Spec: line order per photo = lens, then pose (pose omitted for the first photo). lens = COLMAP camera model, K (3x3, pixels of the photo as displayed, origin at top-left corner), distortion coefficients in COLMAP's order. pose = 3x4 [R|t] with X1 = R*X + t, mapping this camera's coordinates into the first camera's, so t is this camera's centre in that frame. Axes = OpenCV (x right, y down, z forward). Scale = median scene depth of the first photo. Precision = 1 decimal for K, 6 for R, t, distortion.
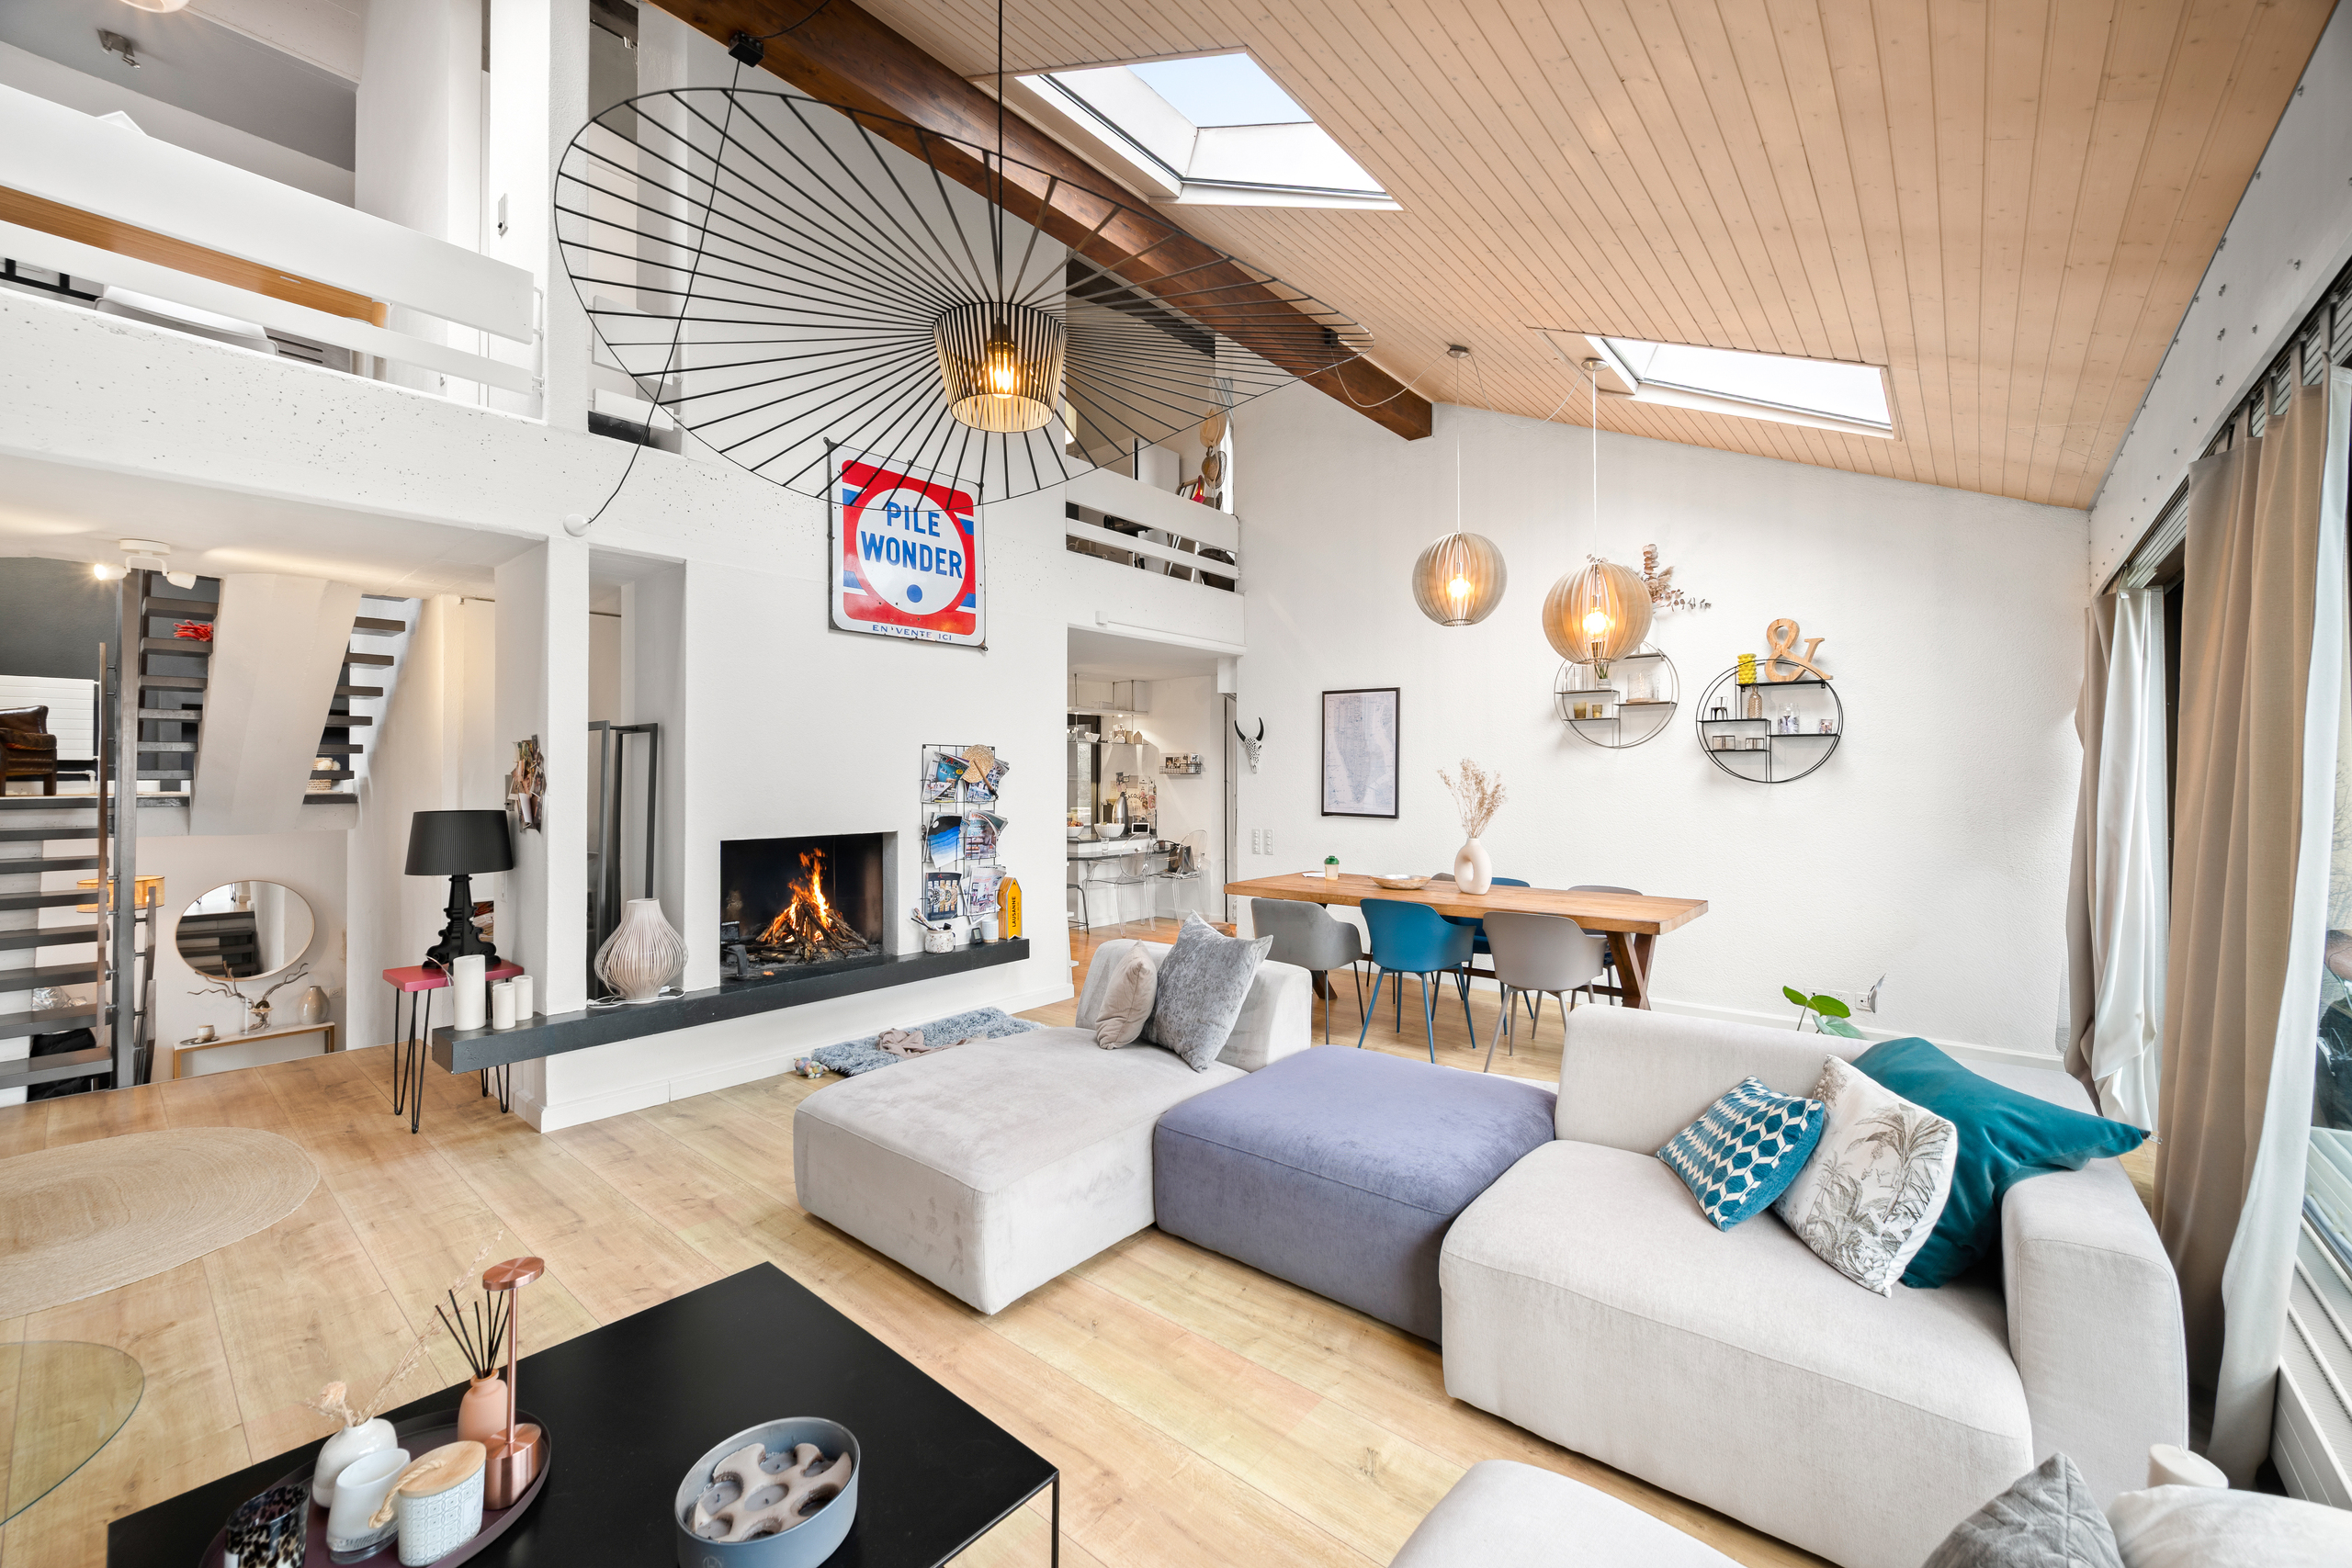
lens RADIAL K [[931.2, 0, 1165.3], [0, 931.2, 782.4], [0, 0, 1]] dist [0.000326, 0.000017]
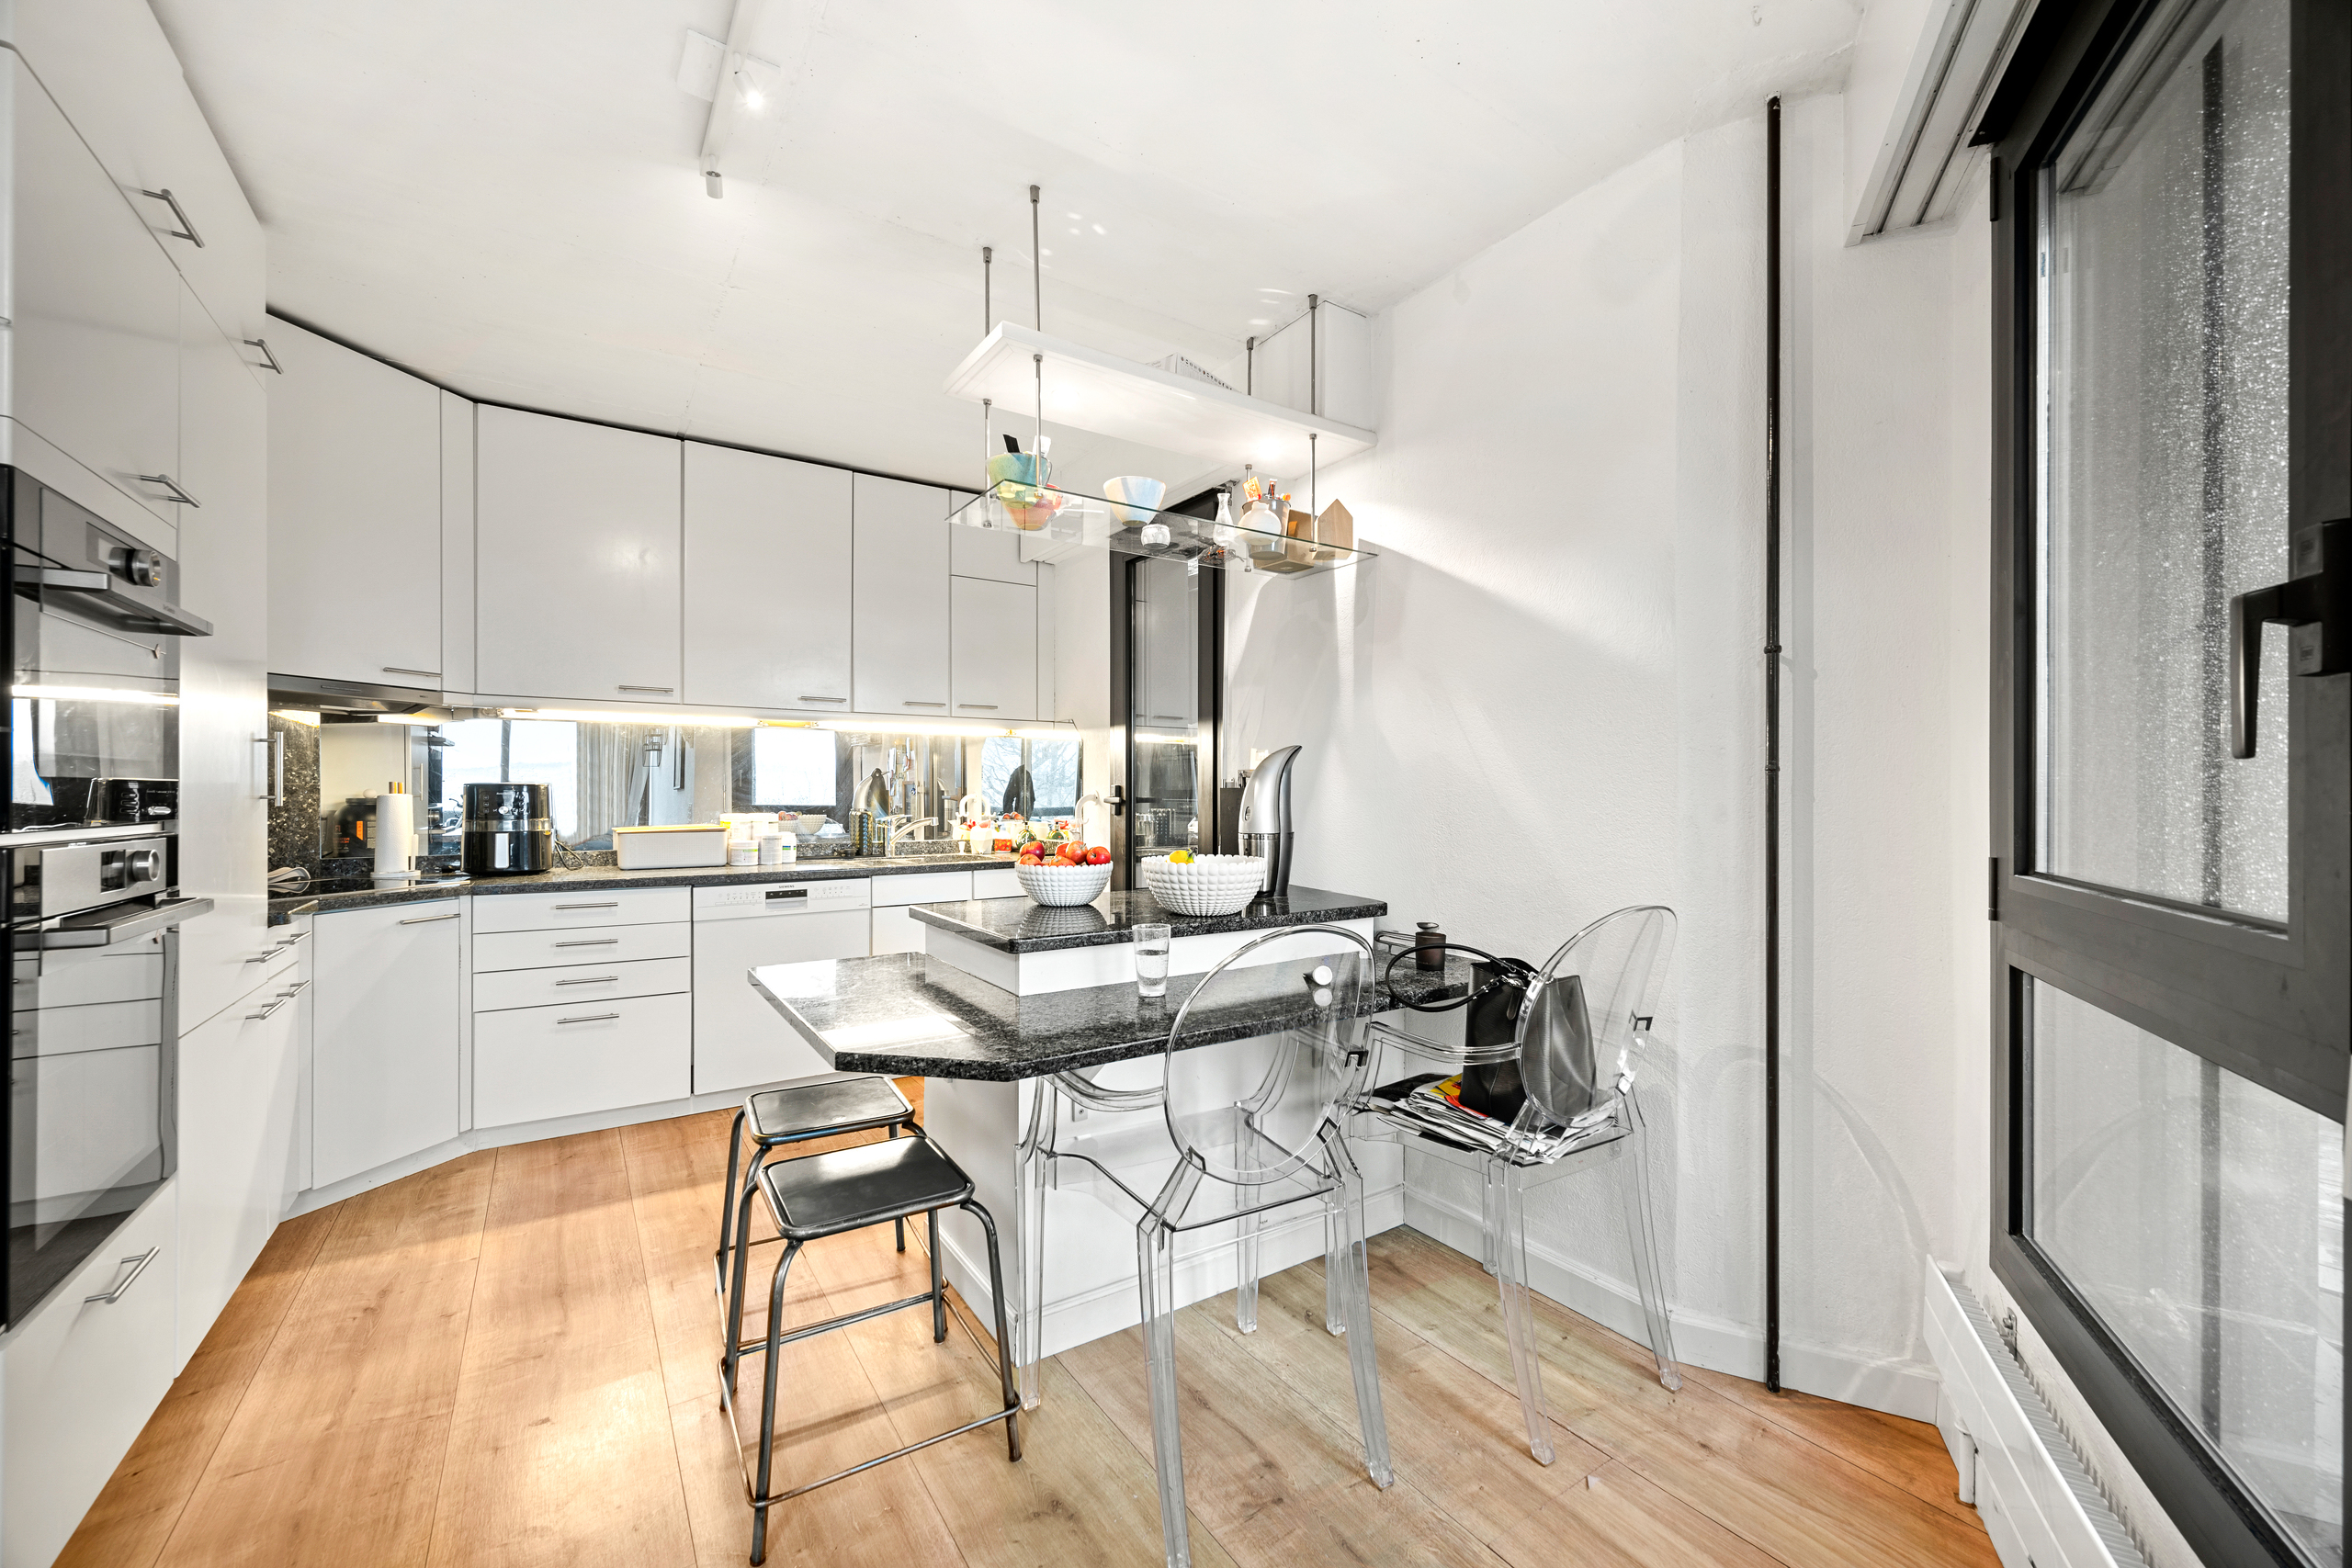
lens RADIAL K [[931.2, 0, 1165.3], [0, 931.2, 782.4], [0, 0, 1]] dist [0.000326, 0.000017]
pose [[0.959380, 0.005623, -0.282060, -0.004278], [-0.008512, 0.999923, -0.009017, 0.050821], [0.281988, 0.011052, 0.959354, 1.323686]]
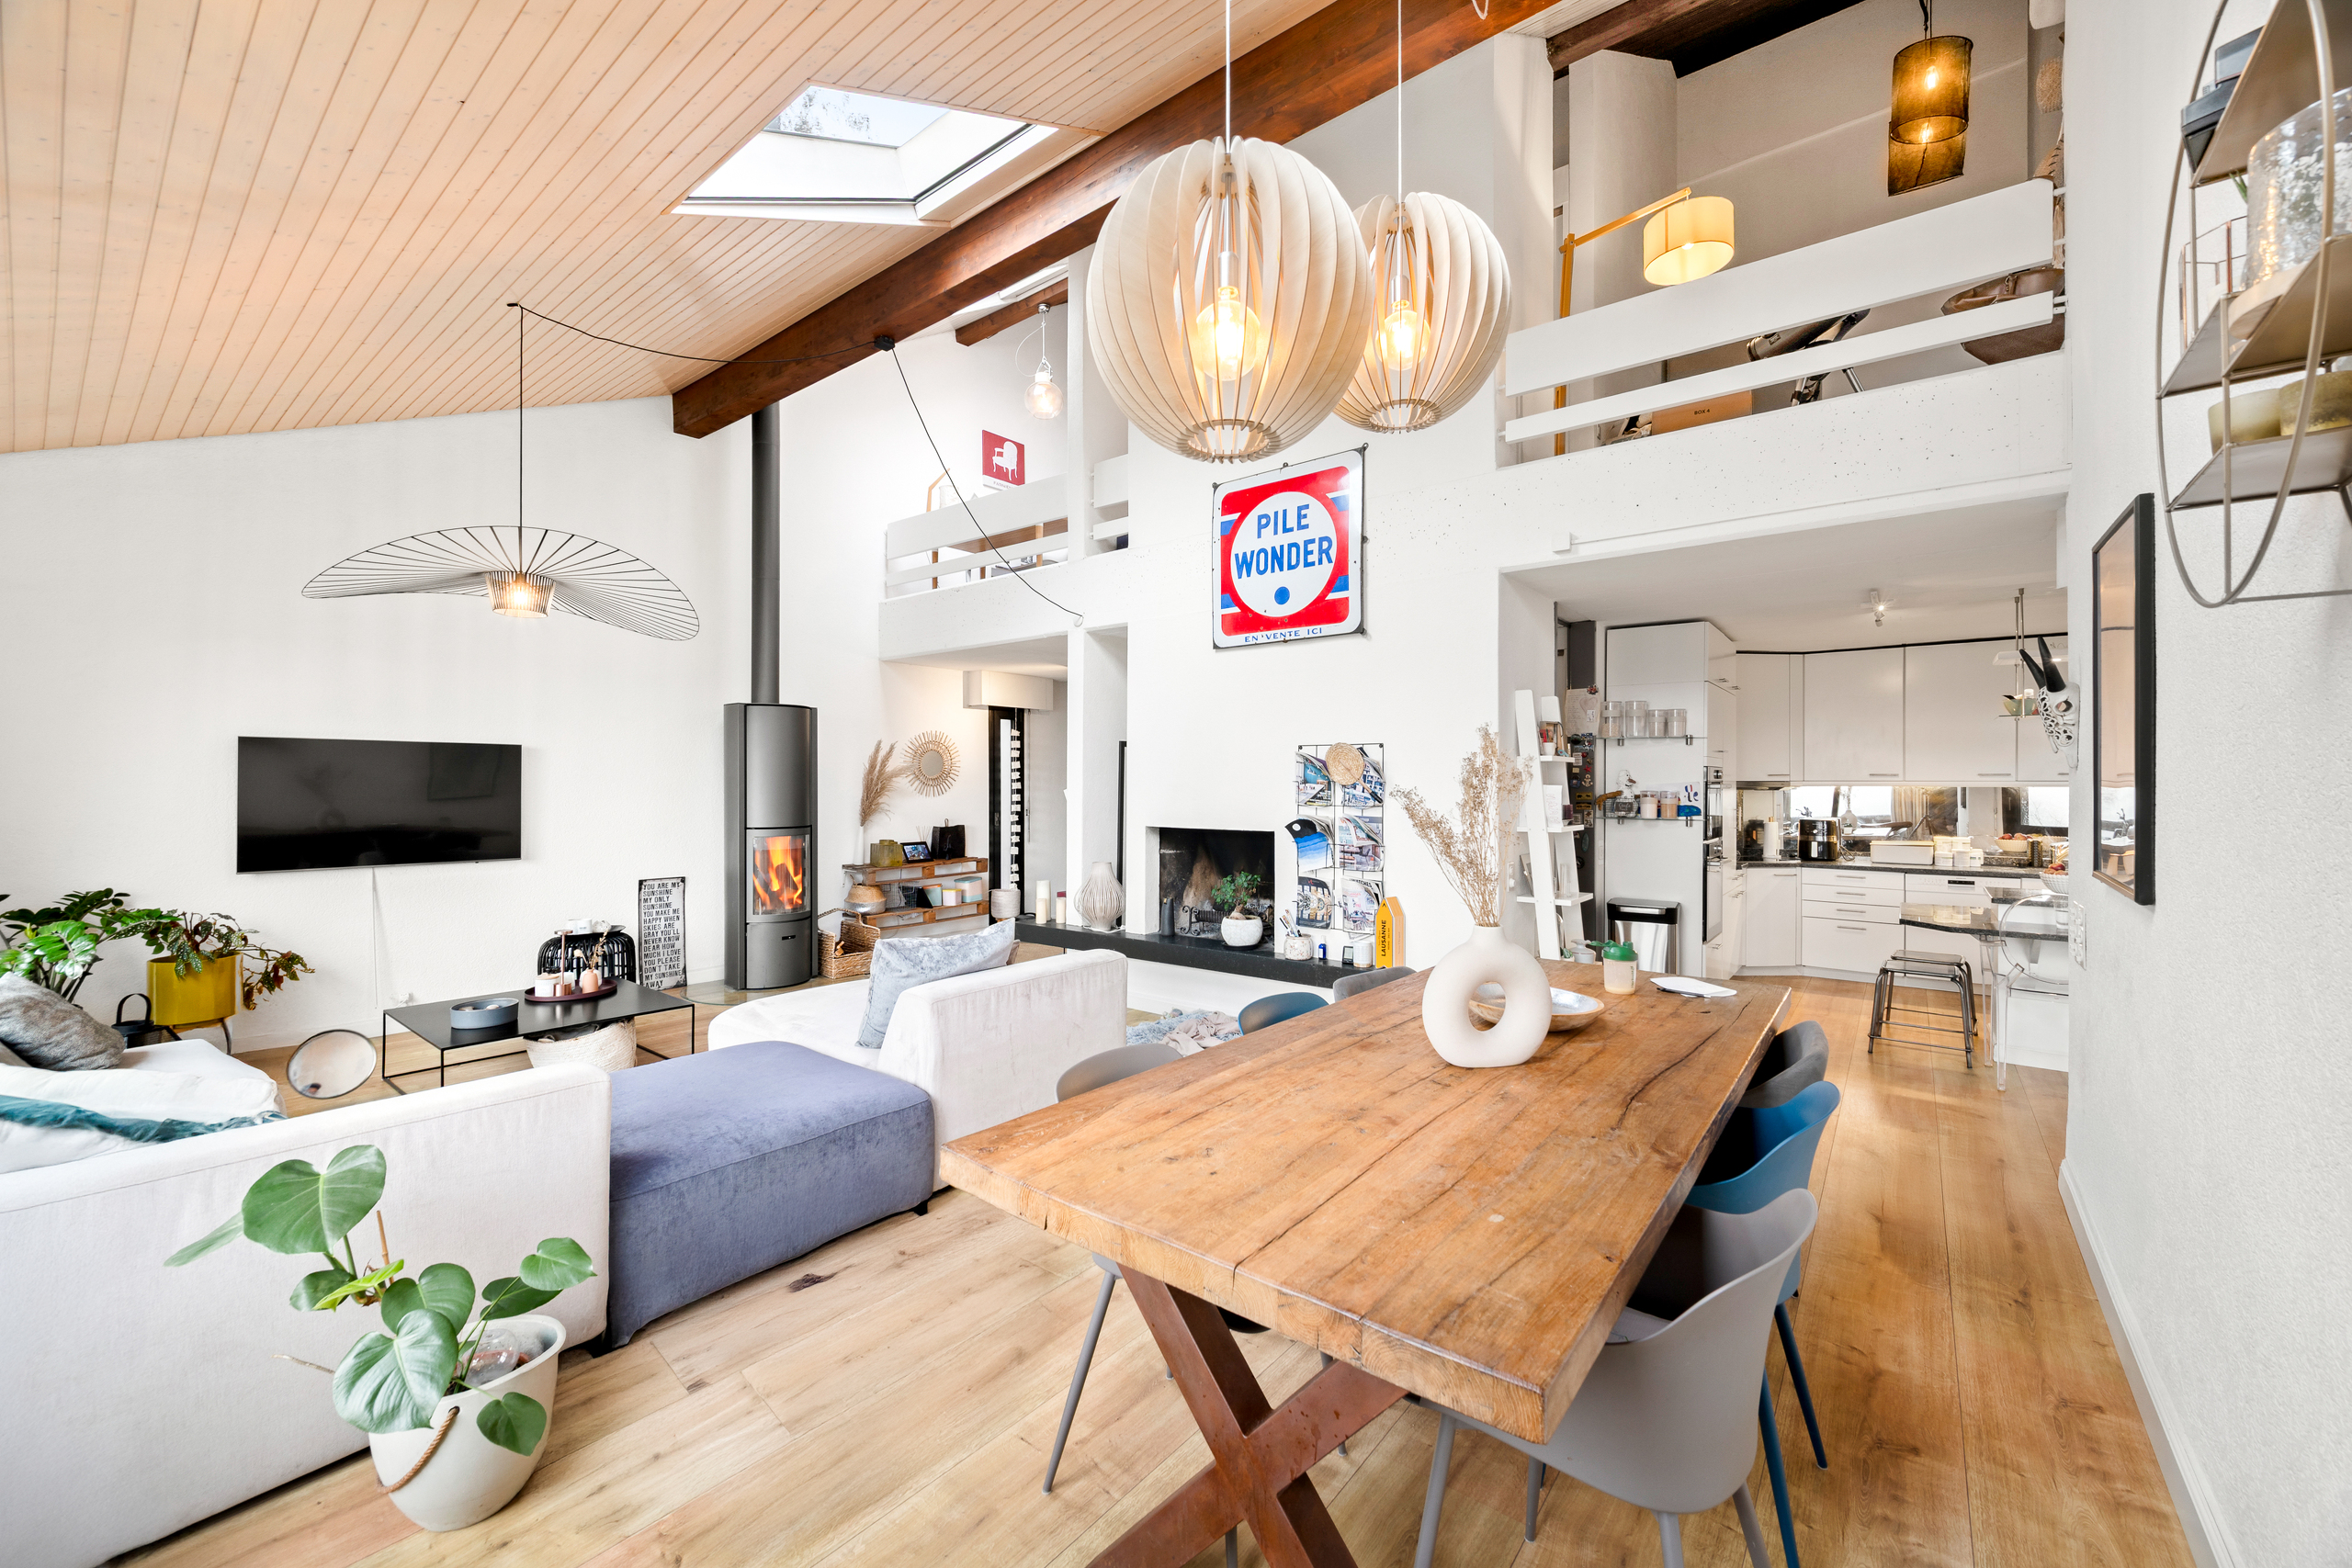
lens RADIAL K [[931.2, 0, 1165.3], [0, 931.2, 782.4], [0, 0, 1]] dist [0.000326, 0.000017]
pose [[0.021057, 0.007587, -0.999749, 0.713150], [-0.002998, 0.999967, 0.007526, -0.008492], [0.999774, 0.002838, 0.021079, 0.830299]]
